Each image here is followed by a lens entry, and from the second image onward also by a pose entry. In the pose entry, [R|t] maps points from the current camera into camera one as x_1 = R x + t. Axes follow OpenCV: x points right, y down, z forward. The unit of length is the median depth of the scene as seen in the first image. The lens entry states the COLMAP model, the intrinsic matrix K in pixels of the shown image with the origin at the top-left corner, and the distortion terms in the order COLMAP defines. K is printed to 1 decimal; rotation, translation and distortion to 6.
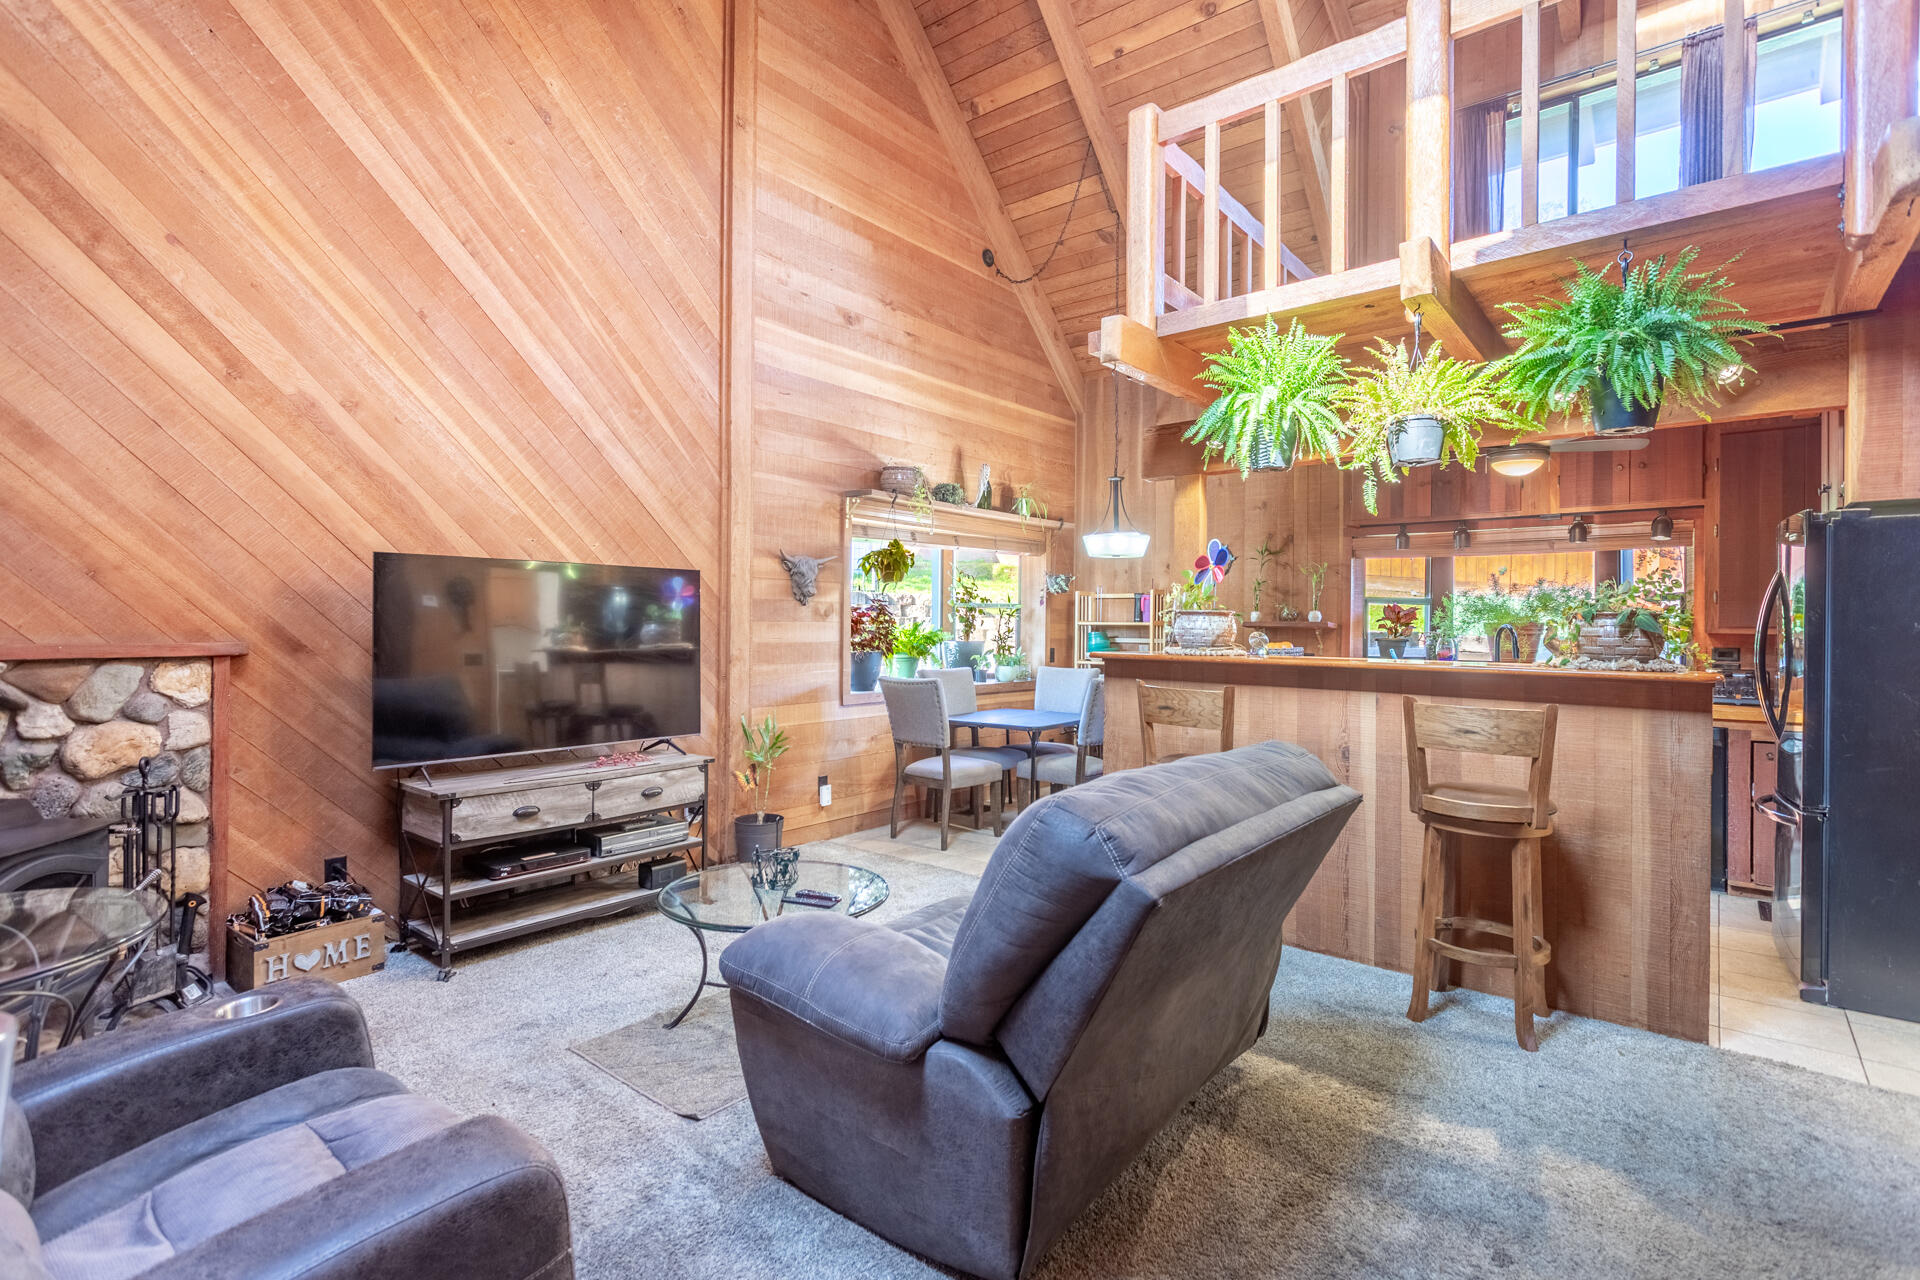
lens RADIAL K [[908.0, 0, 952.6], [0, 908.0, 615.3], [0, 0, 1]] dist [0.001615, -0.000753]
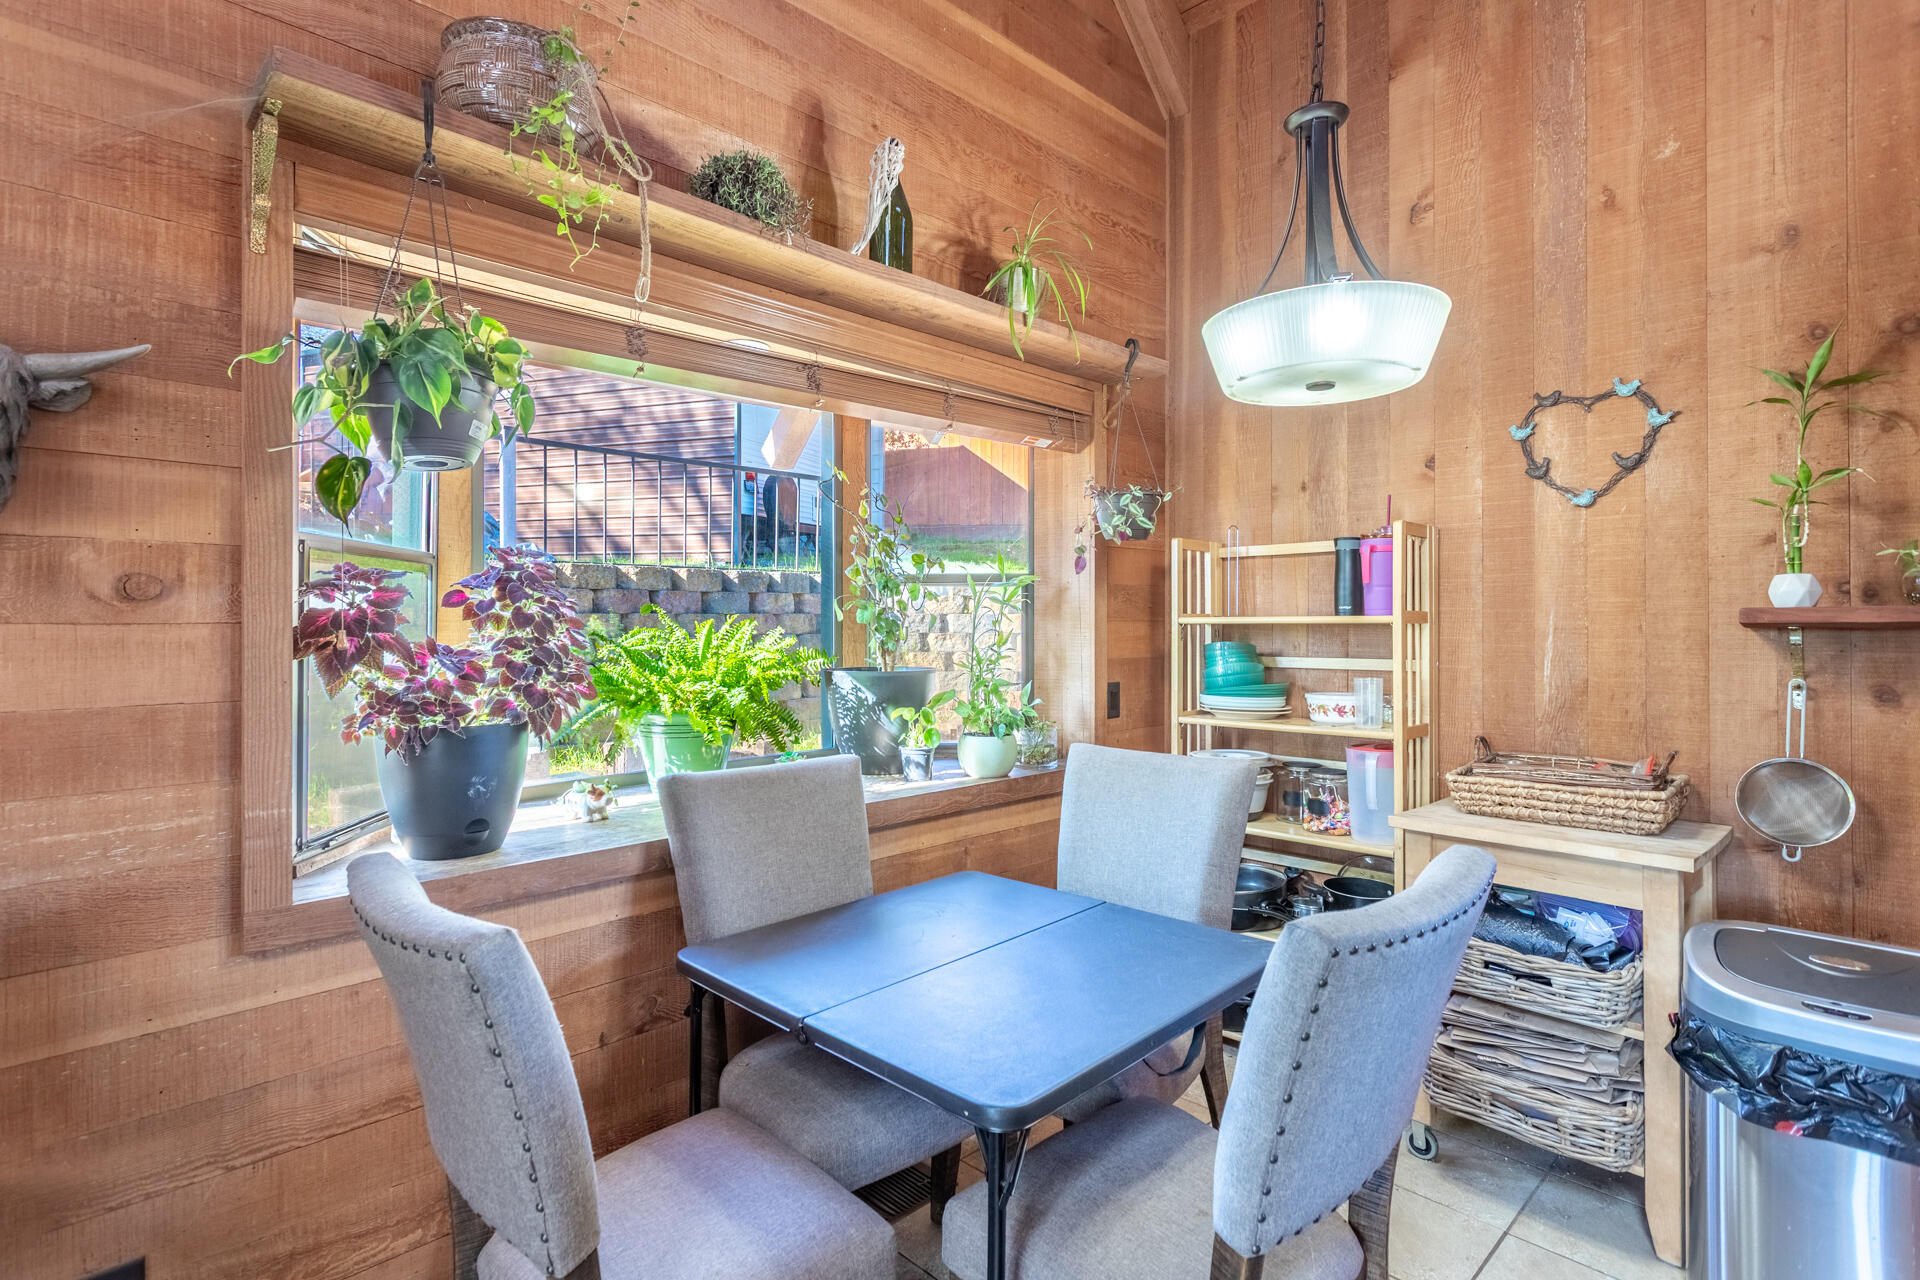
lens RADIAL K [[908.0, 0, 920.8], [0, 908.0, 617.1], [0, 0, 1]] dist [0.001615, -0.000753]
pose [[0.992761, -0.010080, -0.119685, 0.078608], [0.010162, 0.999948, 0.000083, 0.006646], [0.119678, -0.001298, 0.992812, 0.631325]]
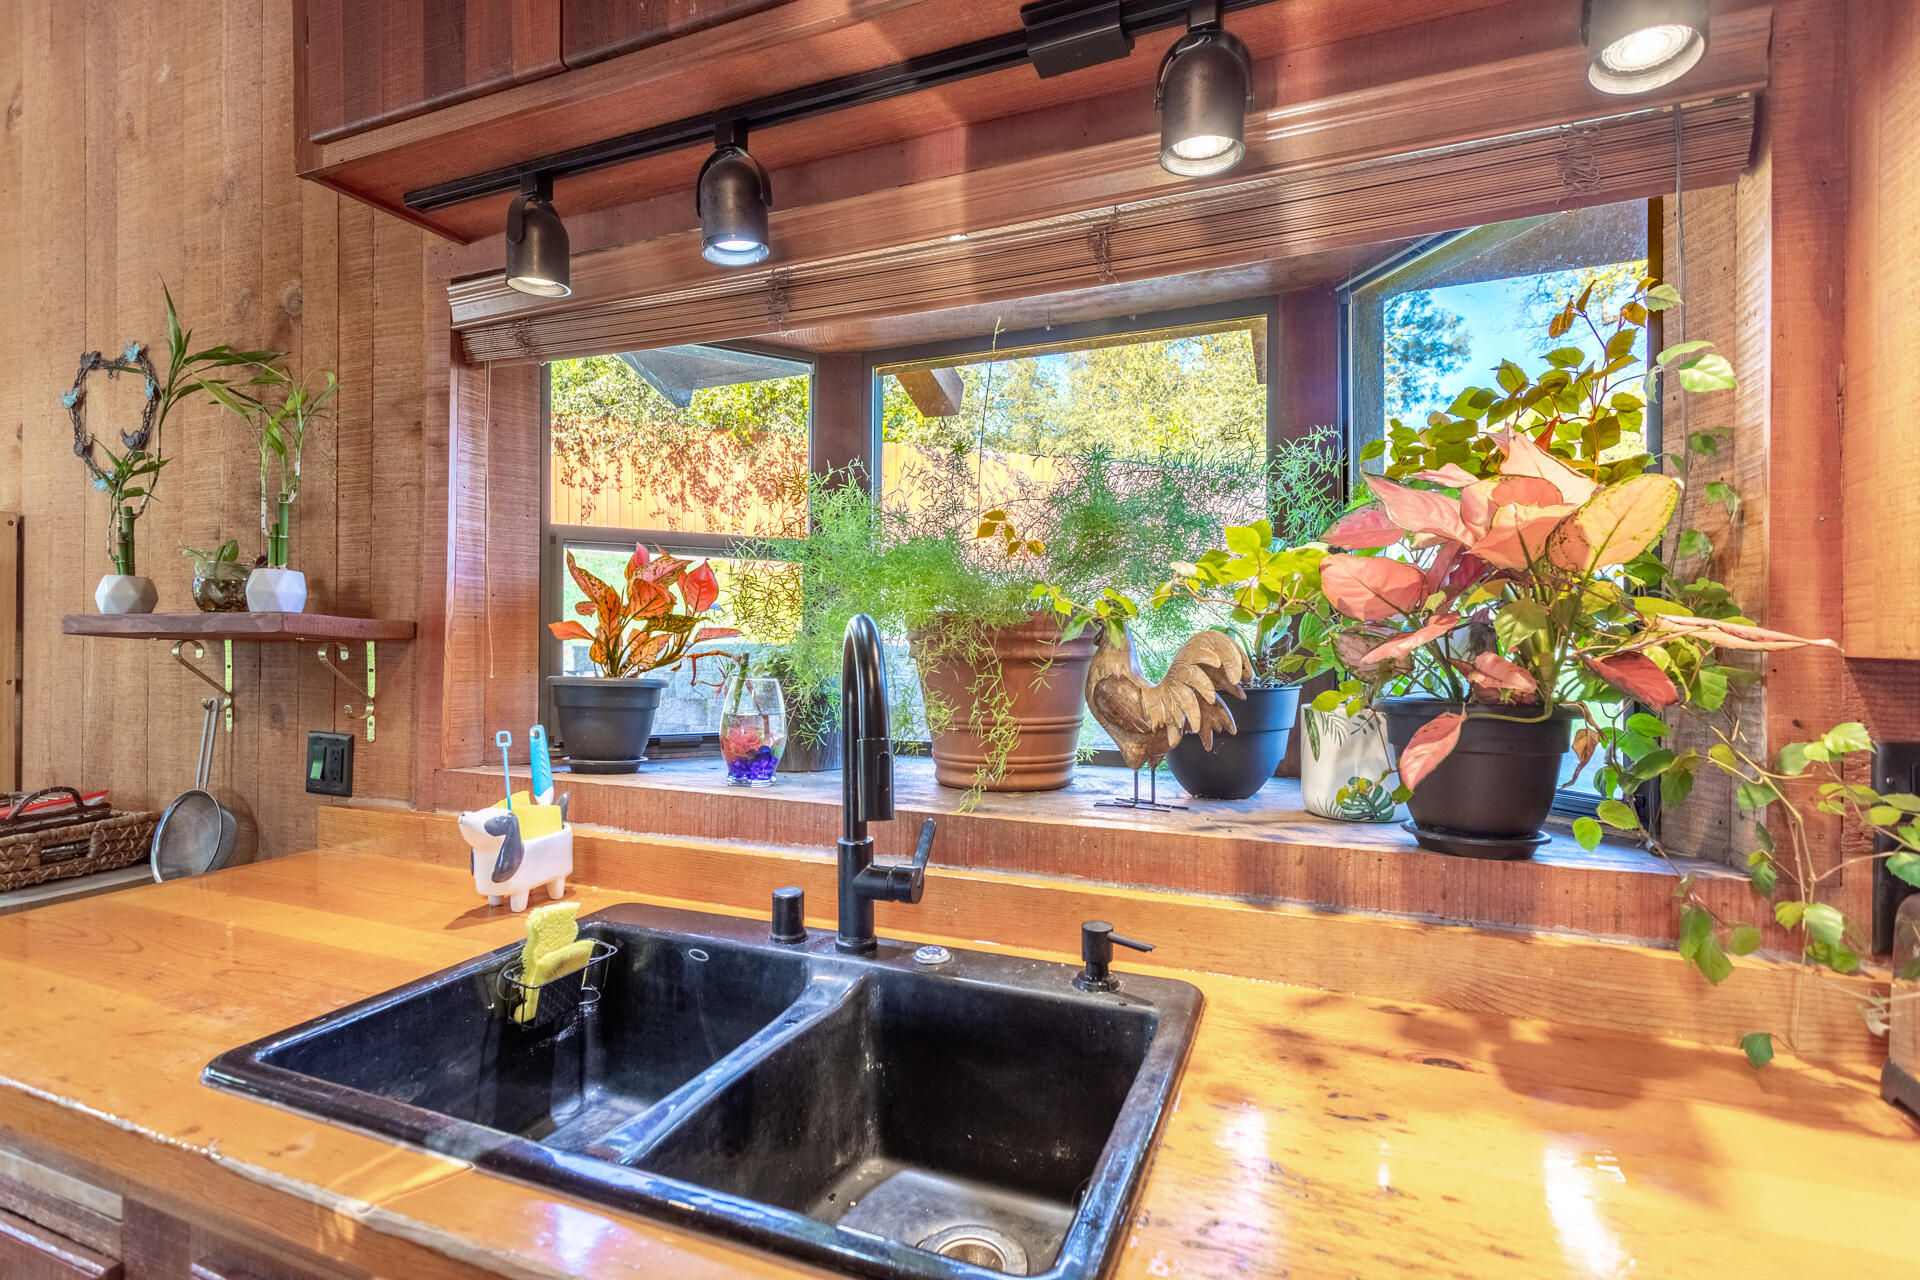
lens RADIAL K [[908.0, 0, 949.5], [0, 908.0, 637.9], [0, 0, 1]] dist [0.001615, -0.000753]
pose [[0.957882, -0.003605, 0.287141, 0.456800], [0.001198, 0.999963, 0.008557, 0.010788], [-0.287161, -0.007853, 0.957850, 0.653193]]
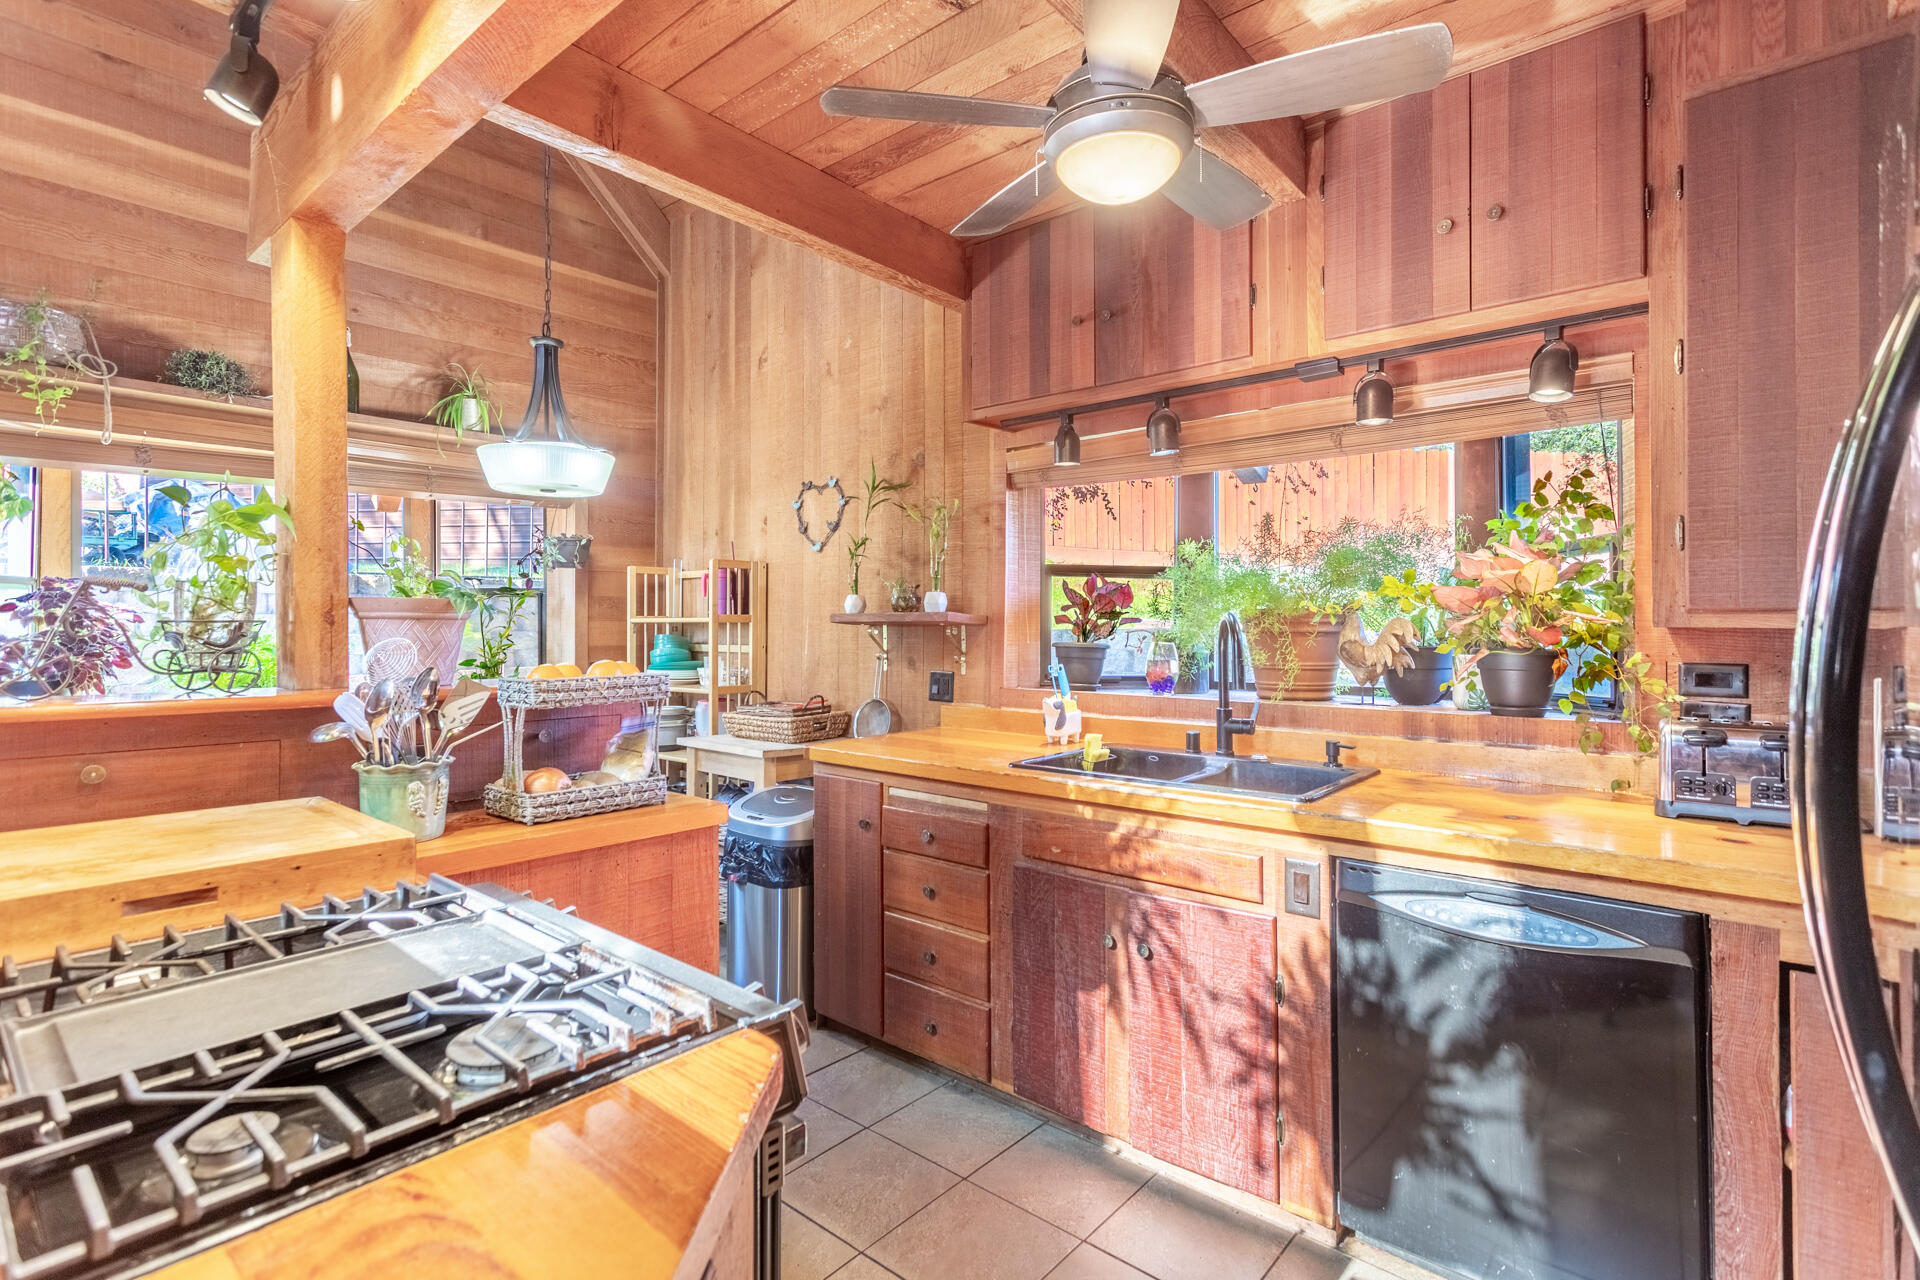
lens RADIAL K [[908.0, 0, 964.3], [0, 908.0, 608.2], [0, 0, 1]] dist [0.001615, -0.000753]
pose [[0.999847, -0.009366, -0.014783, 0.385737], [0.009214, 0.999905, -0.010281, 0.009376], [0.014878, 0.010143, 0.999838, 0.435754]]
